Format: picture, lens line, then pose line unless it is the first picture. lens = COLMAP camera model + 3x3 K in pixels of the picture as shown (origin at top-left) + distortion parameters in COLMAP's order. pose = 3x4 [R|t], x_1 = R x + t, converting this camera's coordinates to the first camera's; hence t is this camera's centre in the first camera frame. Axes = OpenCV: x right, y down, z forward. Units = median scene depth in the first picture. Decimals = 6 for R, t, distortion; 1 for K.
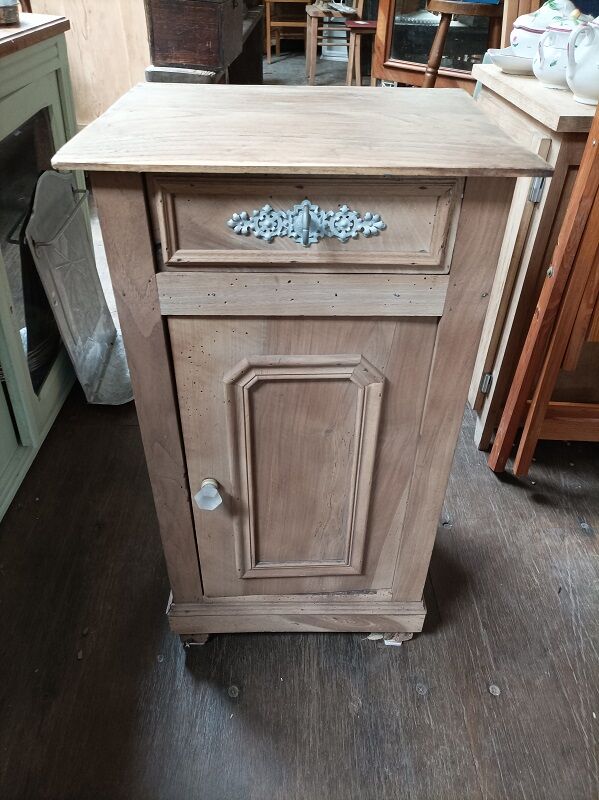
lens RADIAL K [[624.3, 0, 304.7], [0, 624.3, 391.8], [0, 0, 1]] dist [0.021865, -0.013853]
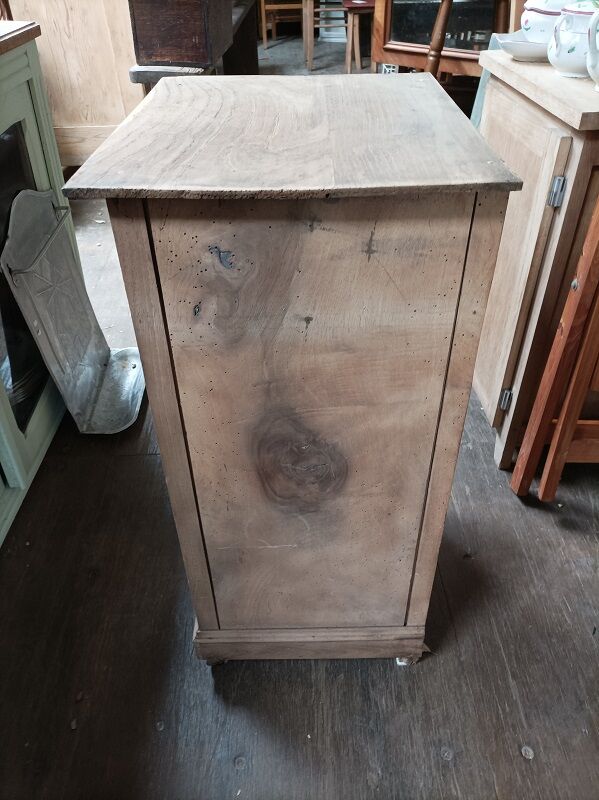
lens RADIAL K [[624.3, 0, 303.8], [0, 624.3, 387.5], [0, 0, 1]] dist [0.021865, -0.013853]
pose [[0.999111, -0.036386, -0.021312, 0.015442], [0.036838, 0.999096, 0.021199, -0.073450], [0.020521, -0.021966, 0.999548, 0.083670]]
